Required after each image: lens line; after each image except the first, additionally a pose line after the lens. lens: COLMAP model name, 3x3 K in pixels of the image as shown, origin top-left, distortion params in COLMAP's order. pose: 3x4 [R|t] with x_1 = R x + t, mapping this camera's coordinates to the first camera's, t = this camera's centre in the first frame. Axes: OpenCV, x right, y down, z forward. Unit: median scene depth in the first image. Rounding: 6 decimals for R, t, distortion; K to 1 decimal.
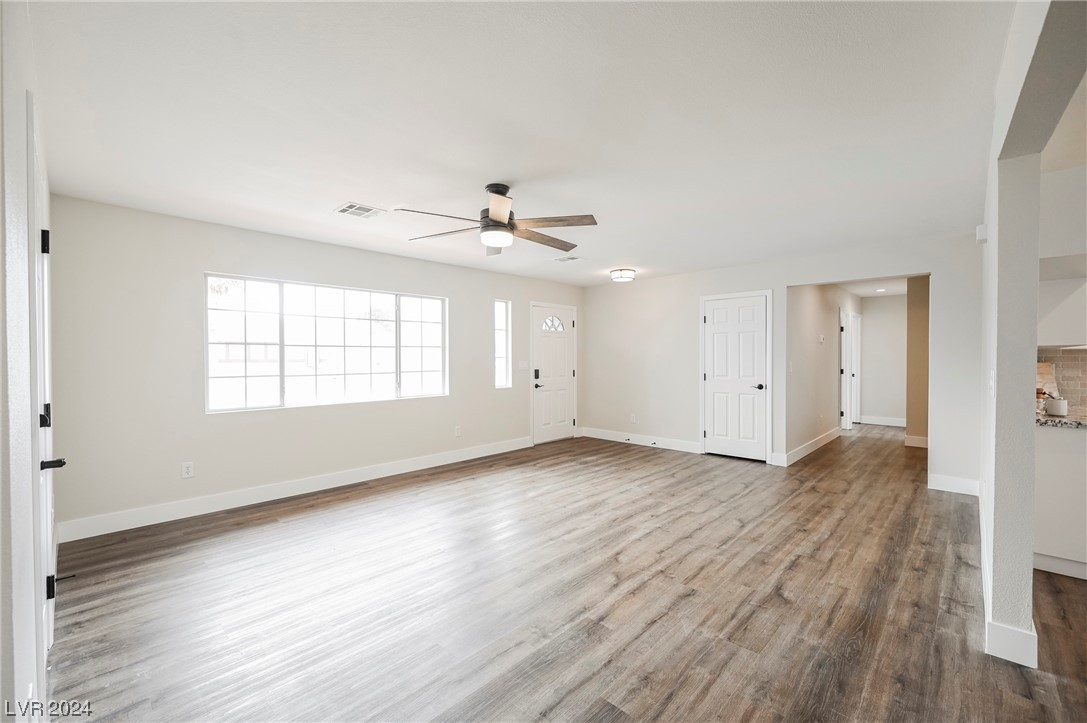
lens RADIAL K [[453.7, 0, 550.7], [0, 453.7, 359.1], [0, 0, 1]] dist [0.002792, 0.000101]
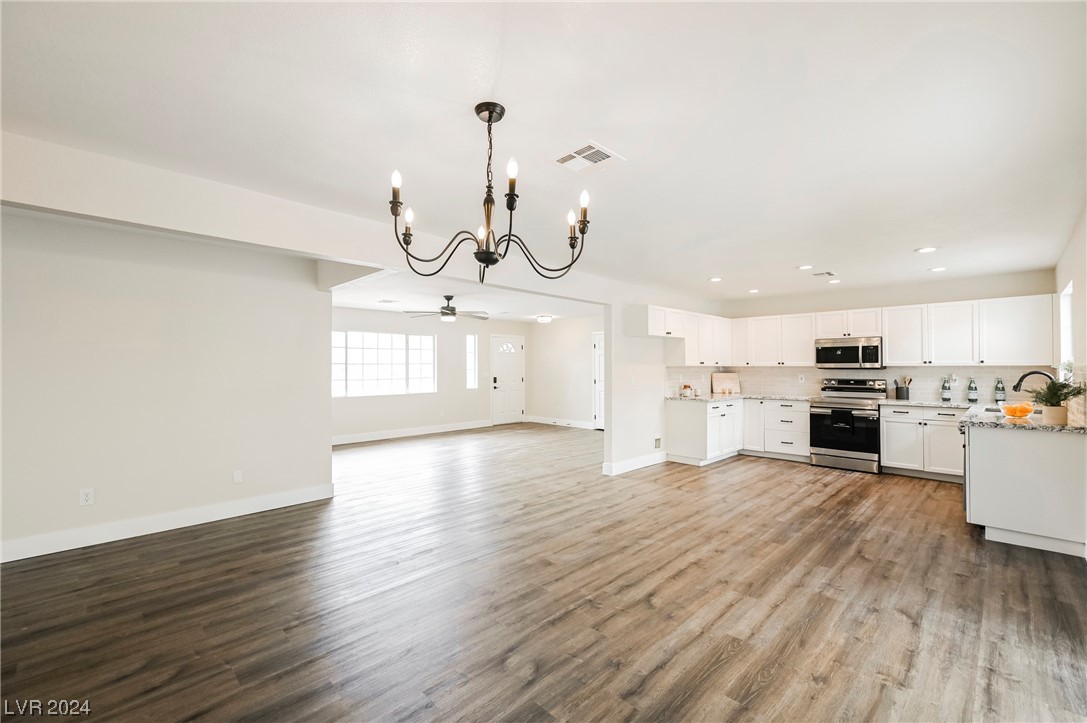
lens RADIAL K [[453.7, 0, 541.9], [0, 453.7, 364.1], [0, 0, 1]] dist [0.002792, 0.000101]
pose [[0.998801, -0.001519, -0.048939, 0.228588], [0.001078, 0.999959, -0.009036, -0.008607], [0.048950, 0.008972, 0.998761, -0.616168]]
